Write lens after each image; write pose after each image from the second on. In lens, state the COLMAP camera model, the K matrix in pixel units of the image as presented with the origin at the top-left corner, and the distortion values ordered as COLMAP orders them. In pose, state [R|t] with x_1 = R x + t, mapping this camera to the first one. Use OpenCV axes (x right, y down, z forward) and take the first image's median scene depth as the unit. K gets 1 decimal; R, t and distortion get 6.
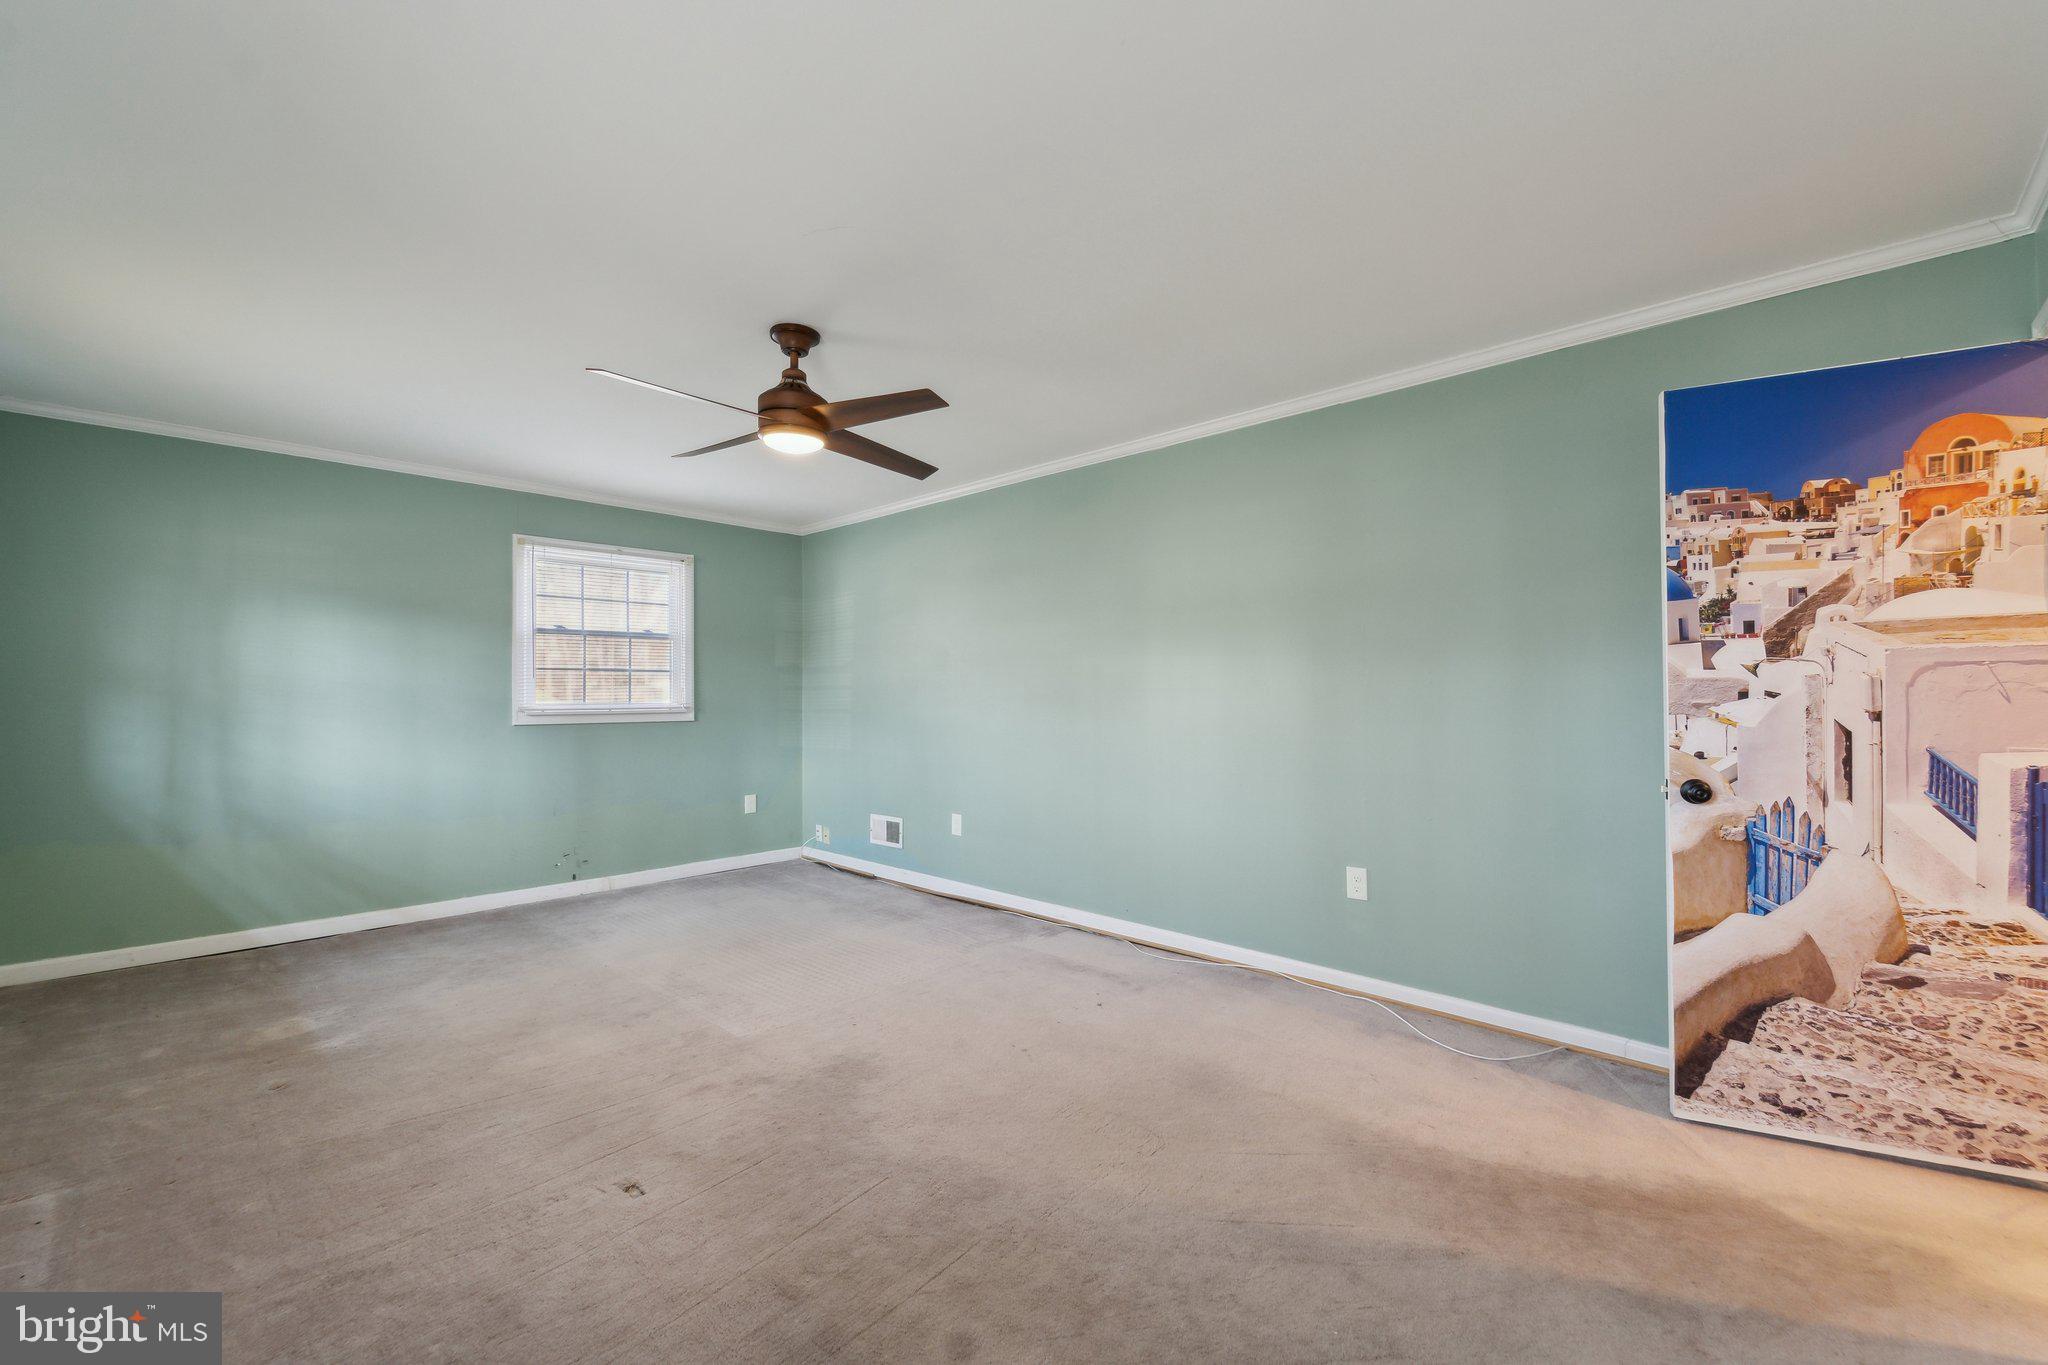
lens RADIAL K [[823.8, 0, 1028.3], [0, 823.8, 681.7], [0, 0, 1]] dist [-0.000866, -0.000128]
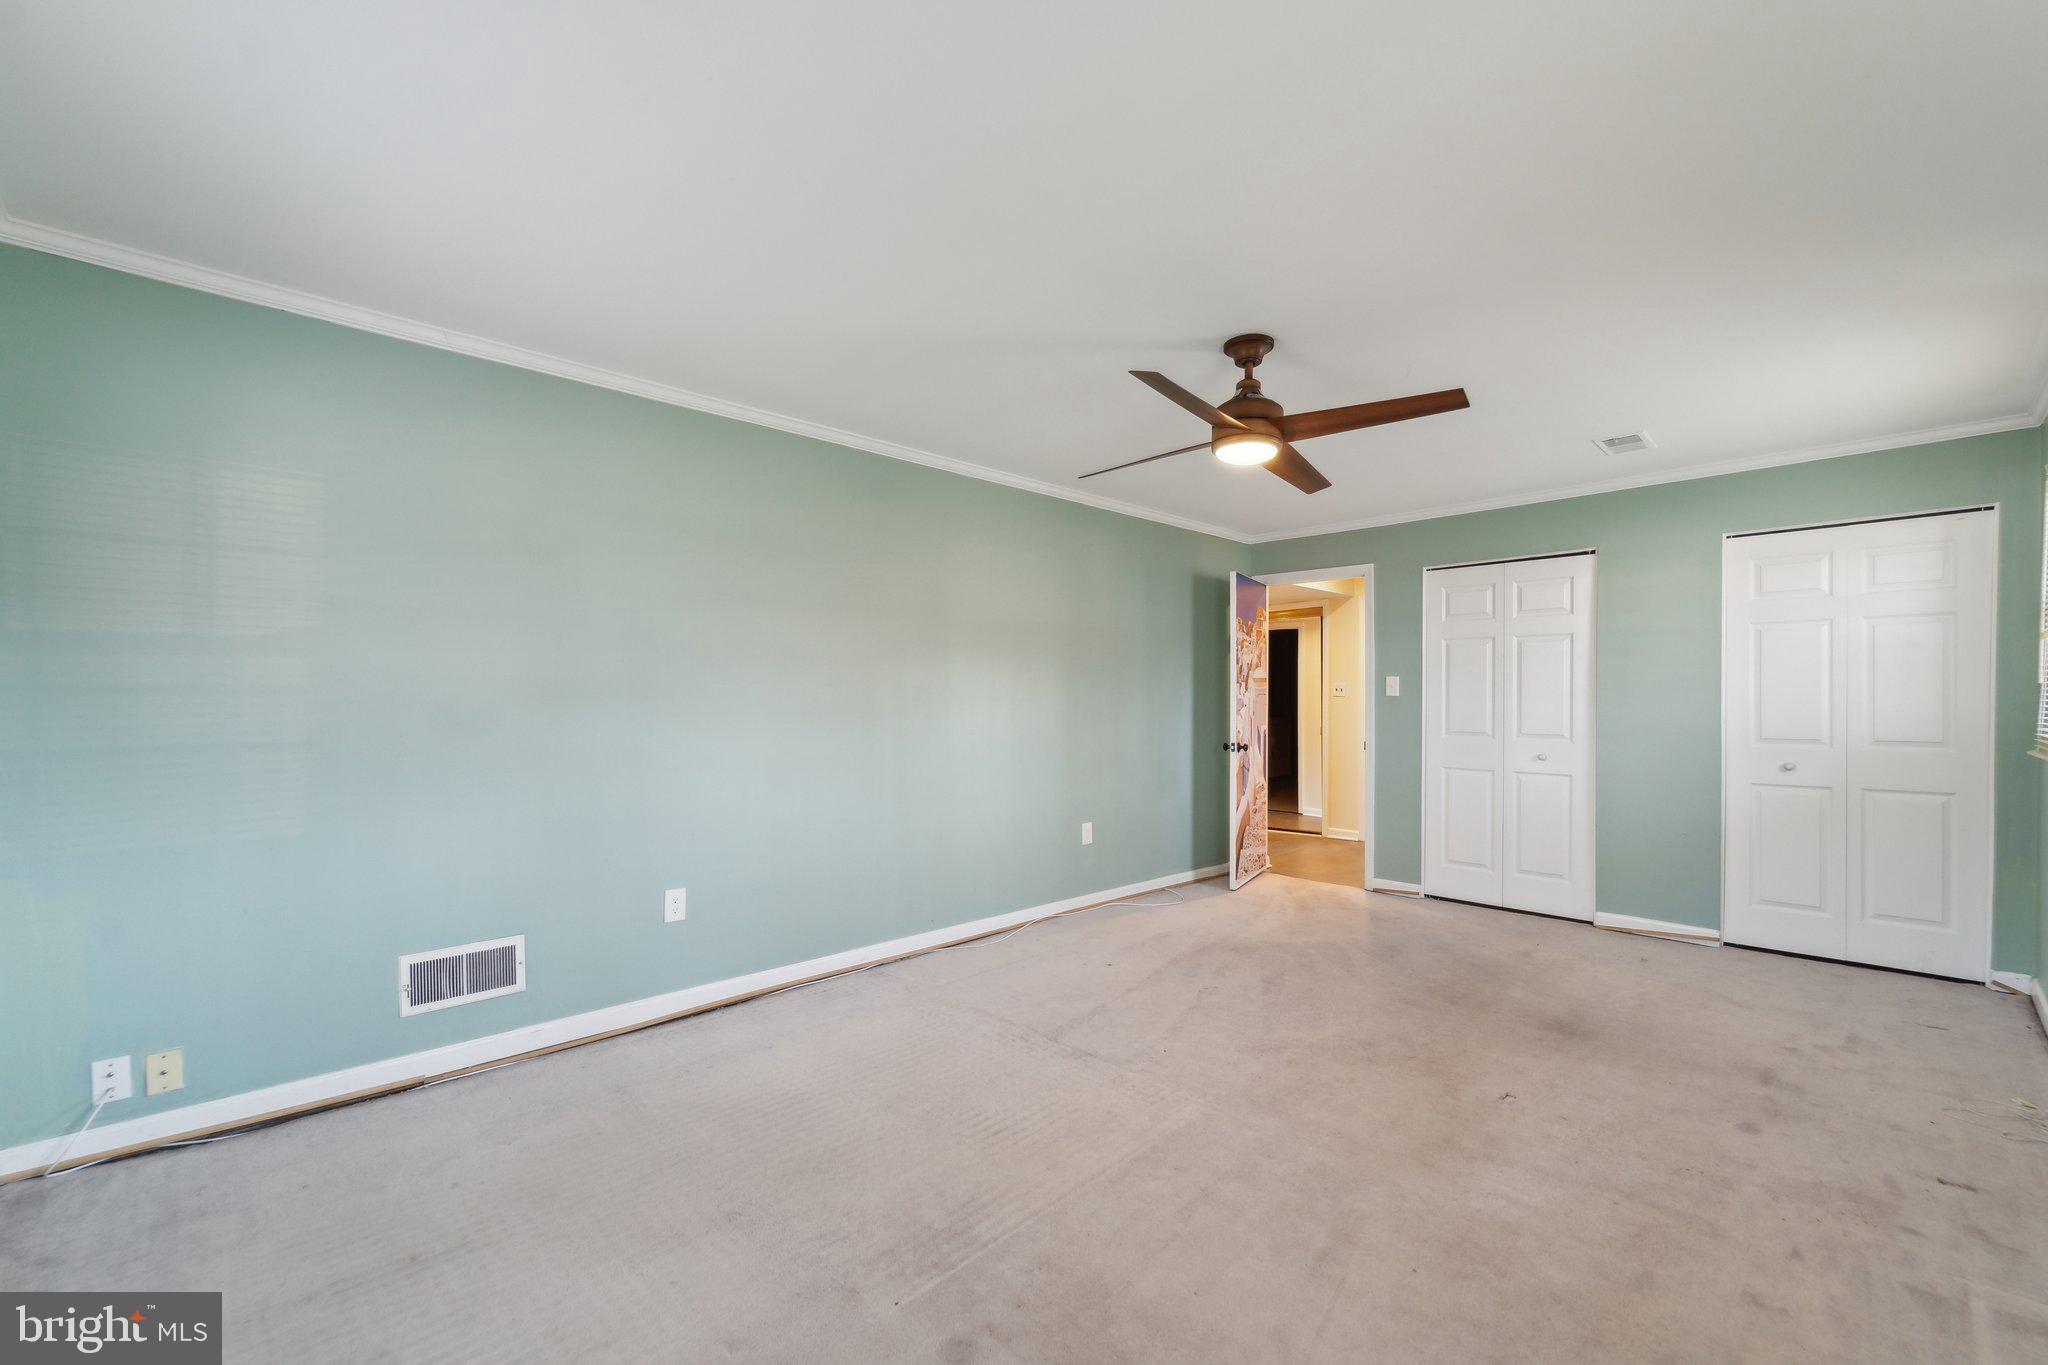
lens RADIAL K [[845.7, 0, 1031.5], [0, 845.7, 688.5], [0, 0, 1]] dist [-0.000296, -0.000541]
pose [[0.040947, 0.019589, 0.998969, -1.128041], [-0.015109, 0.999706, -0.018984, 0.016198], [-0.999047, -0.014316, 0.041231, 1.045564]]
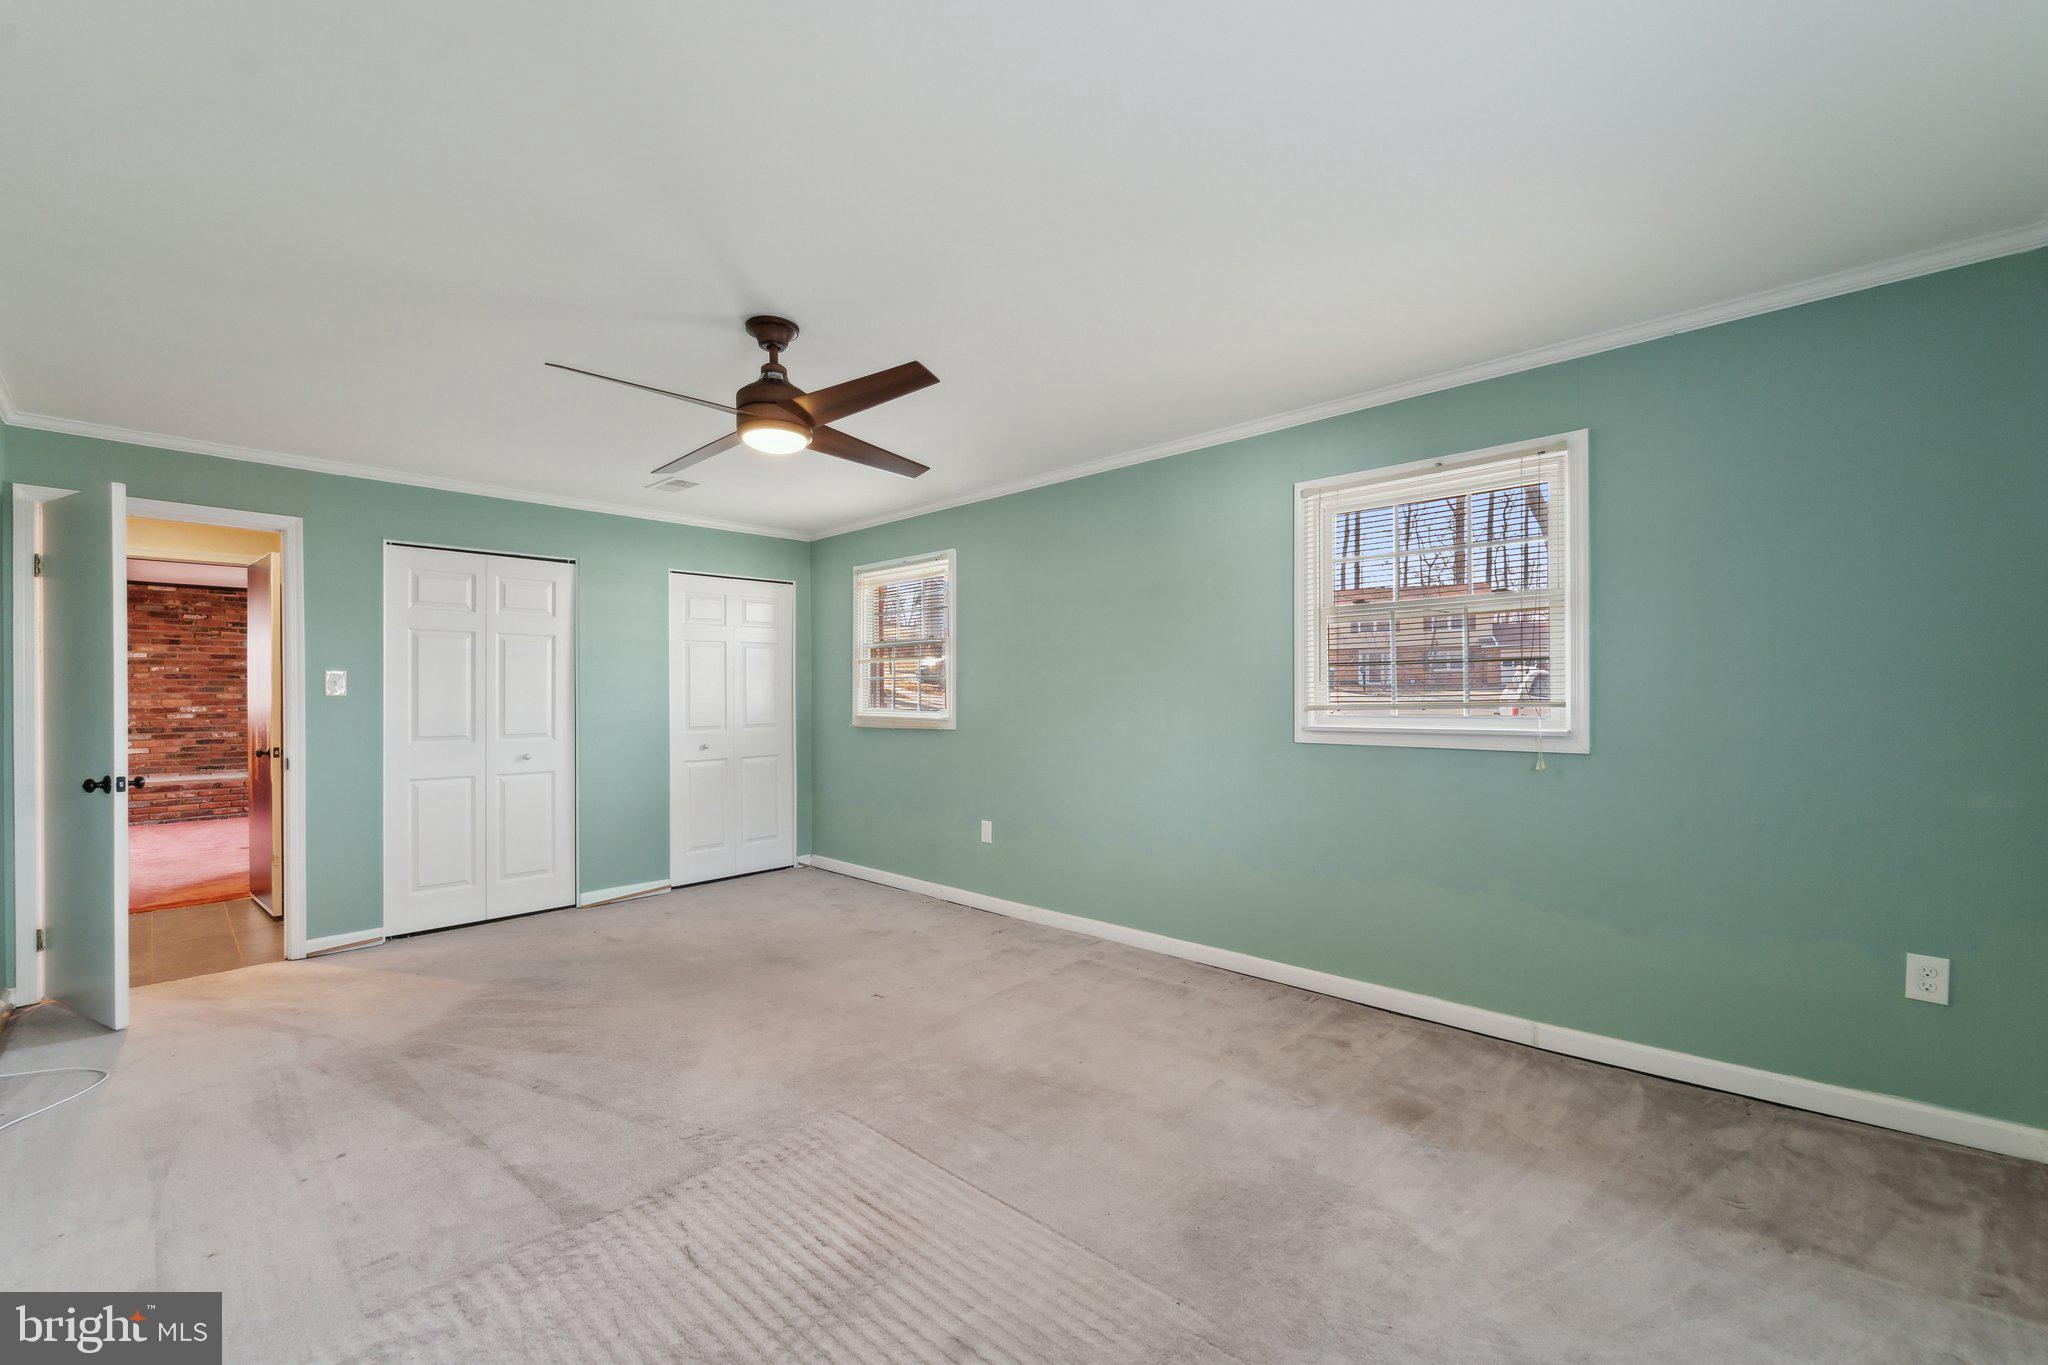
lens RADIAL K [[845.7, 0, 1031.5], [0, 845.7, 688.5], [0, 0, 1]] dist [-0.000296, -0.000541]
pose [[-0.999812, 0.013440, -0.013947, -0.484911], [0.013727, 0.999692, -0.020693, 0.017962], [0.013664, -0.020881, -0.999689, 1.698830]]
